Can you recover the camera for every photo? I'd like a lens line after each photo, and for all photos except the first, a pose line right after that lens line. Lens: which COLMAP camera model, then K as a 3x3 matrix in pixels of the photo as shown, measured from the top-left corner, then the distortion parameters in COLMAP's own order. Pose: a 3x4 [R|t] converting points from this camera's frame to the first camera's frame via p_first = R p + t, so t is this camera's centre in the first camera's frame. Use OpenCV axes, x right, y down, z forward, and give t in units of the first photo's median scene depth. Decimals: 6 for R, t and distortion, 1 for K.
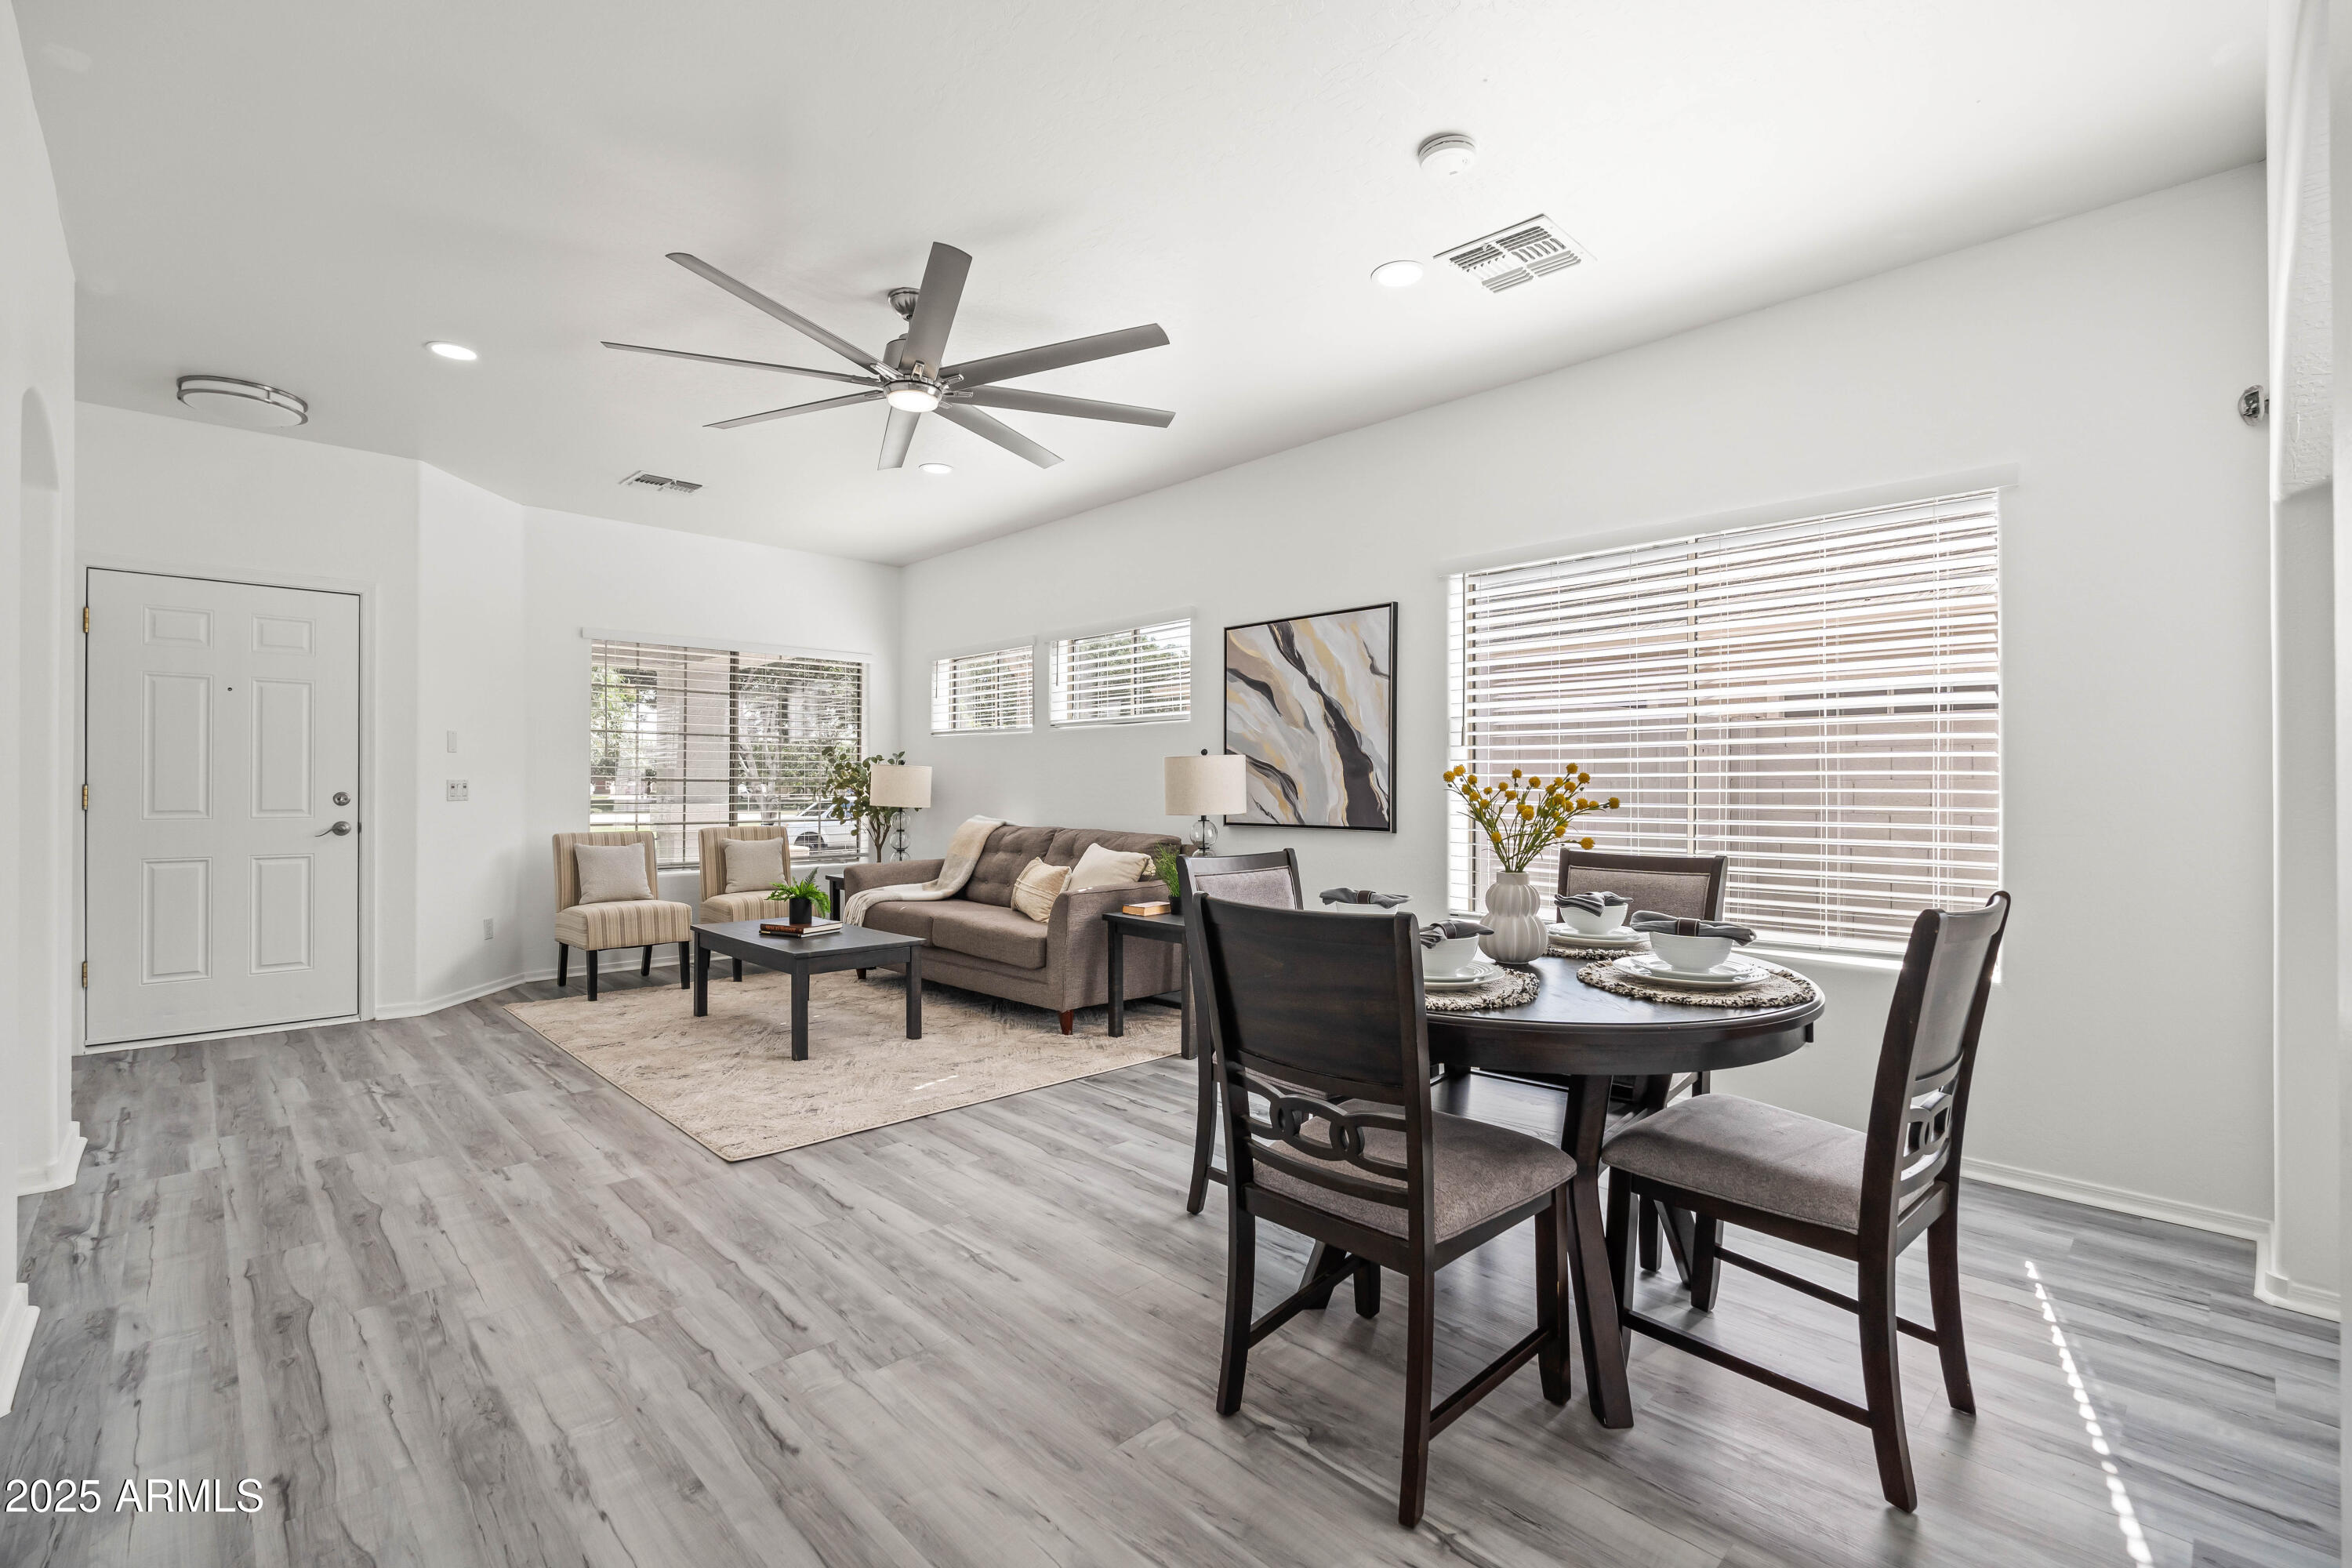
lens RADIAL K [[1036.4, 0, 1171.8], [0, 1036.4, 780.0], [0, 0, 1]] dist [-0.000161, 0.001087]
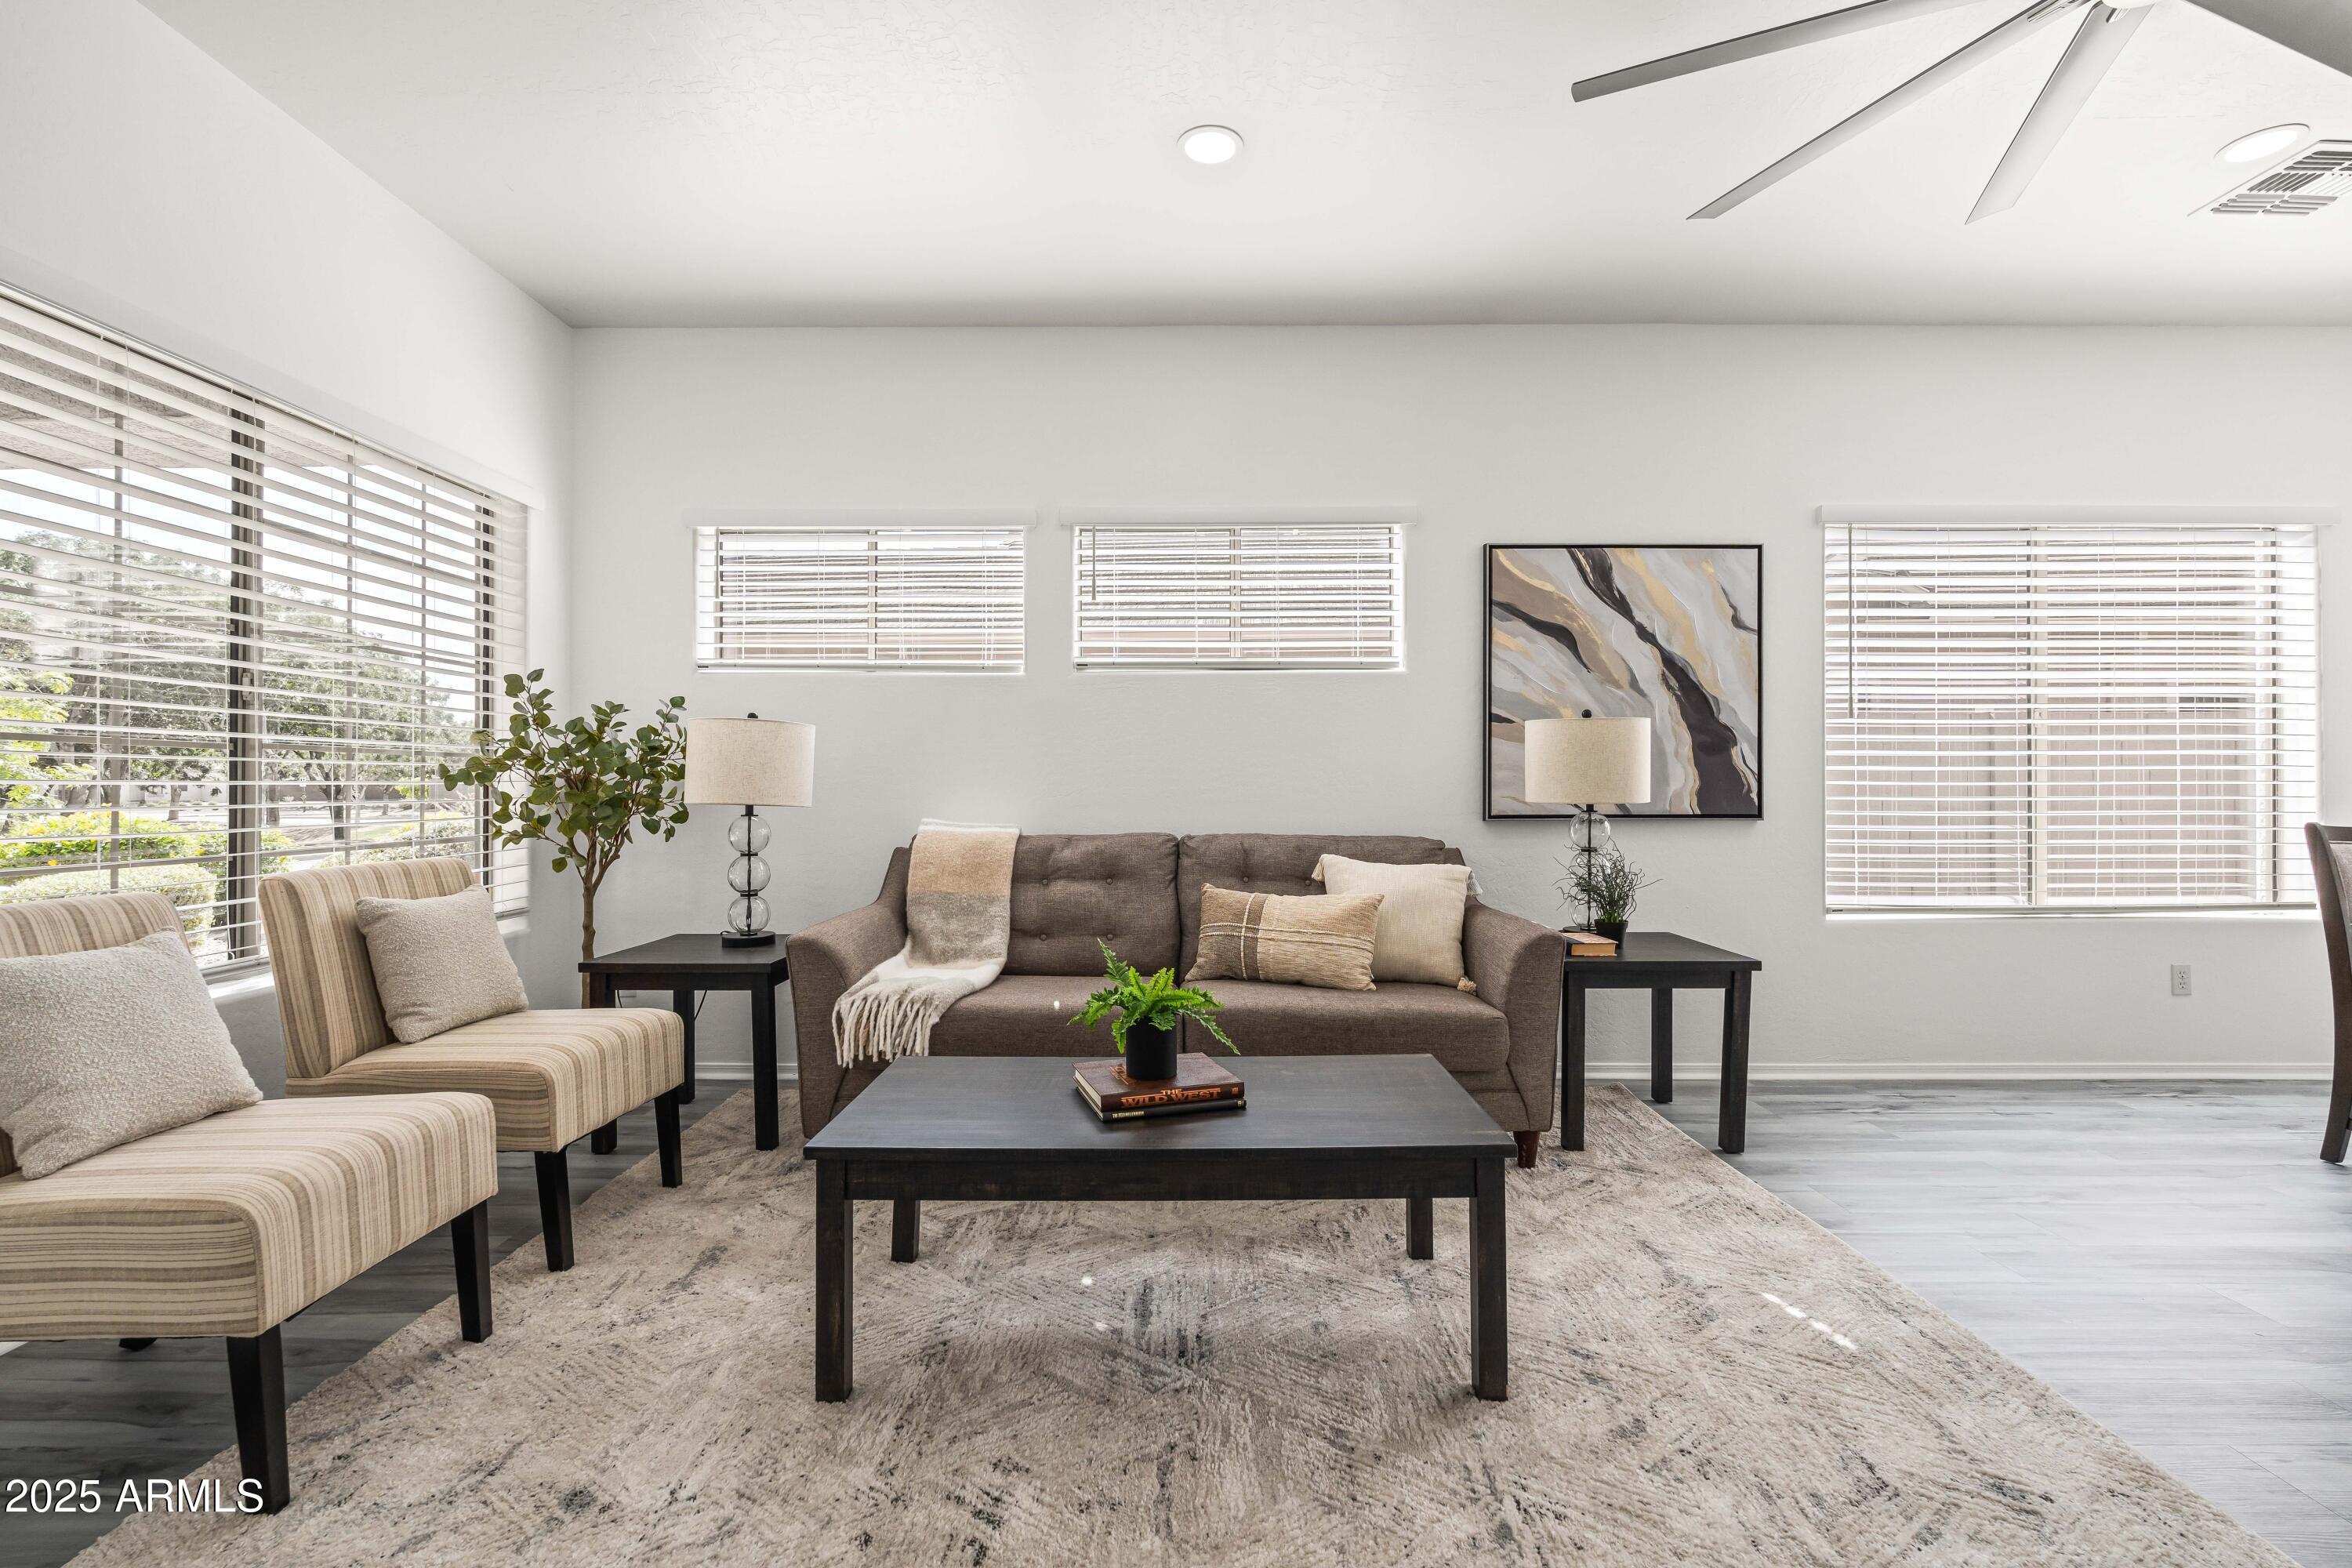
lens RADIAL K [[1036.4, 0, 1176.0], [0, 1036.4, 786.0], [0, 0, 1]] dist [-0.000161, 0.001087]
pose [[0.703957, -0.015239, 0.710079, -0.667003], [-0.002836, 0.999702, 0.024266, 0.004406], [-0.710237, -0.019096, 0.703704, 0.695331]]
